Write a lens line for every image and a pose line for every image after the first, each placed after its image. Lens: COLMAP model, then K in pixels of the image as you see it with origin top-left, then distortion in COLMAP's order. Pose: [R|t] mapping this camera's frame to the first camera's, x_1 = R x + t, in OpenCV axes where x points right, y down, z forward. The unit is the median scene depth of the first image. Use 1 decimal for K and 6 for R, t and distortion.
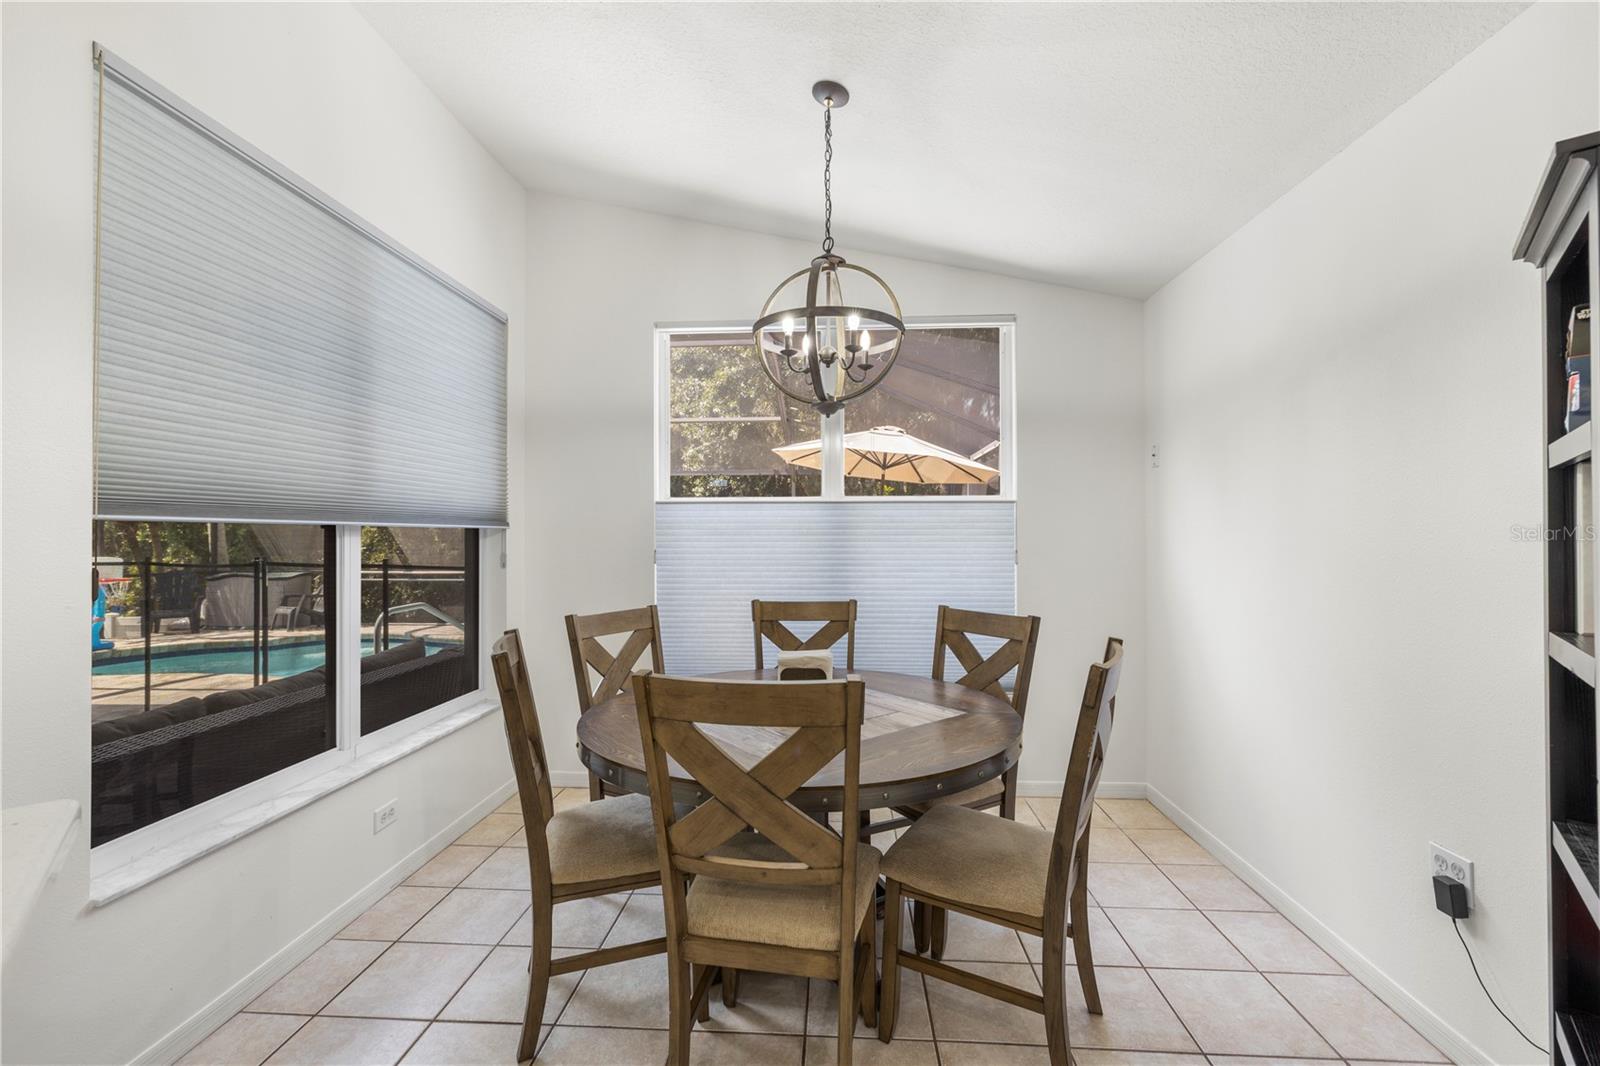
lens RADIAL K [[663.6, 0, 800.0], [0, 663.6, 533.0], [0, 0, 1]] dist [-0.000166, -0.000104]
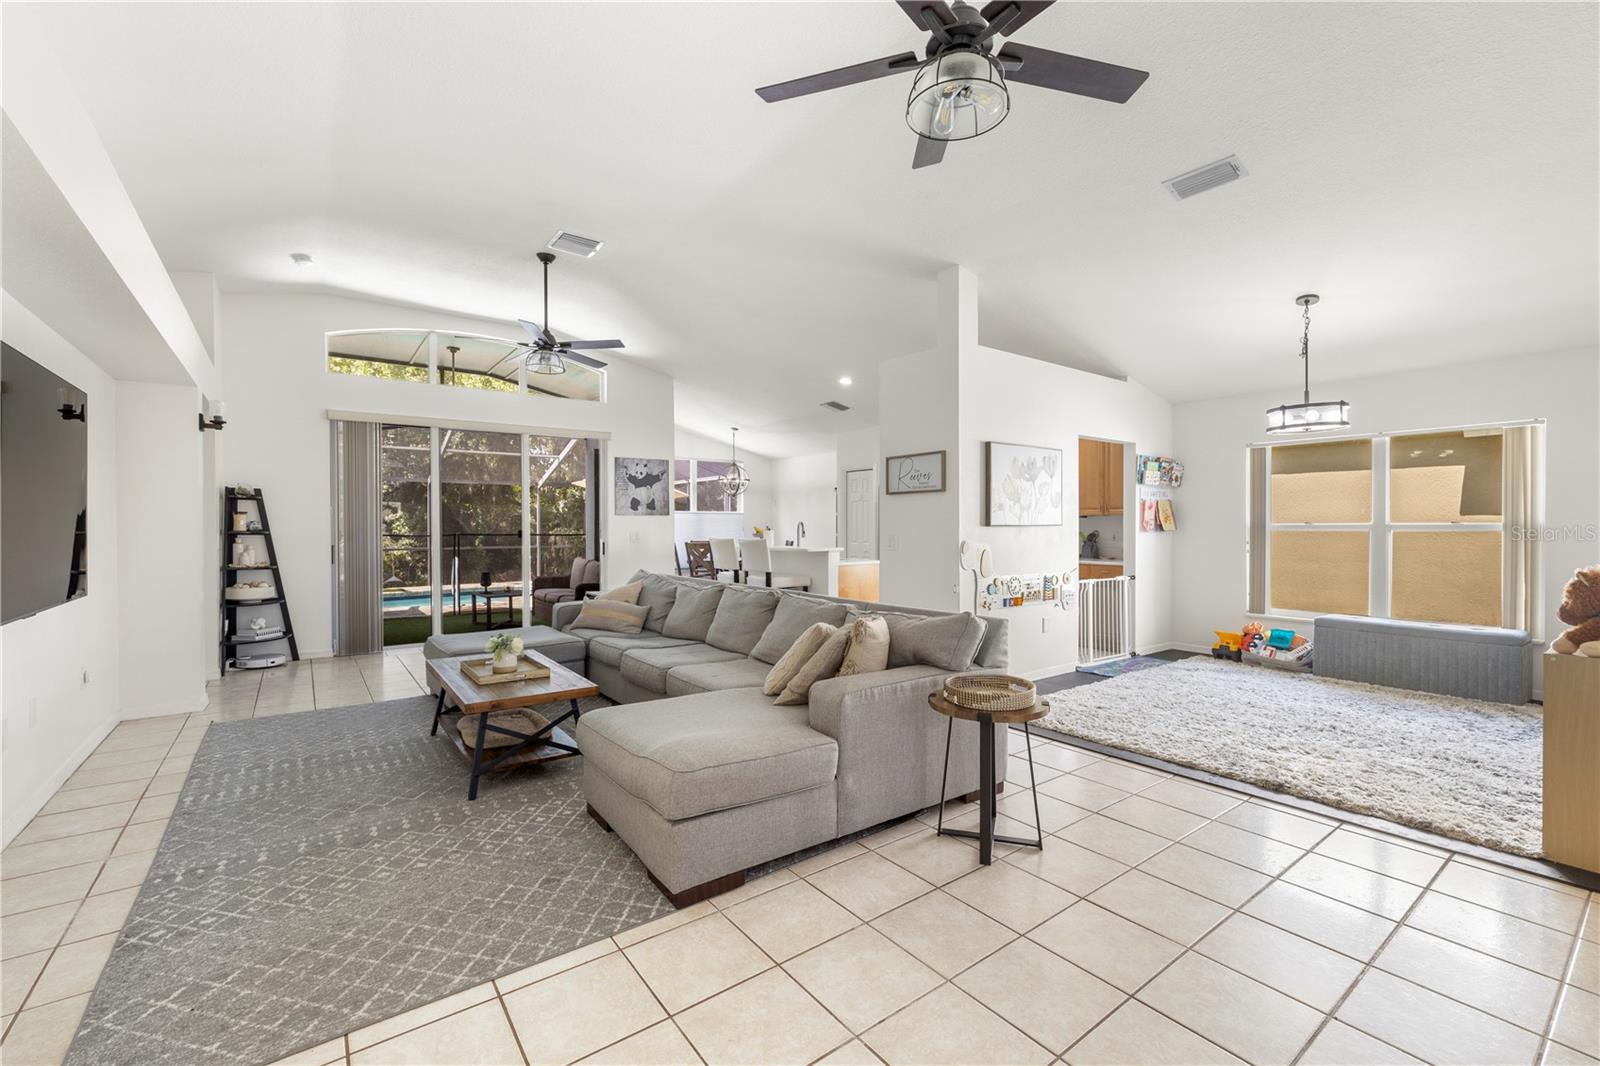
lens RADIAL K [[673.7, 0, 795.9], [0, 673.7, 530.5], [0, 0, 1]] dist [0.002796, -0.000222]
pose [[0.764756, -0.003643, 0.644310, -1.856459], [-0.002185, 0.999964, 0.008248, 0.013232], [-0.644317, -0.007716, 0.764720, -2.021051]]
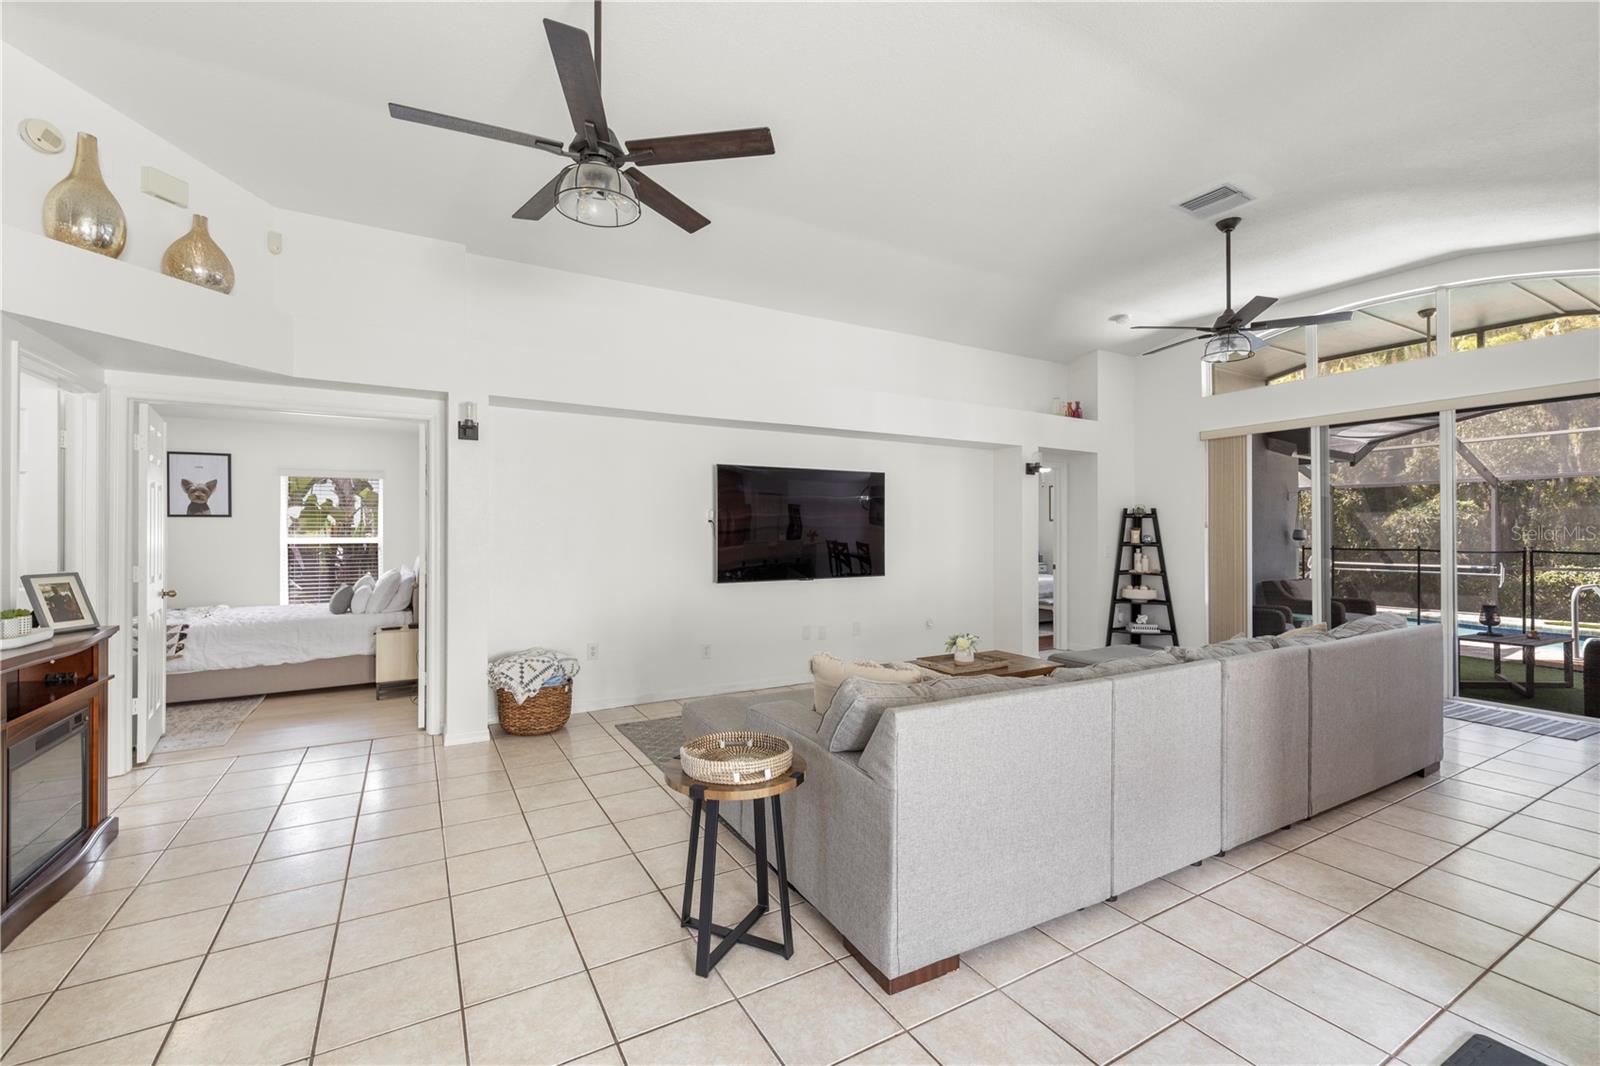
lens RADIAL K [[673.7, 0, 795.9], [0, 673.7, 530.5], [0, 0, 1]] dist [0.002796, -0.000222]
pose [[0.551292, 0.001561, -0.834311, -0.548377], [-0.000288, 0.999999, 0.001681, -0.012492], [0.834312, -0.000687, 0.551292, -1.865088]]
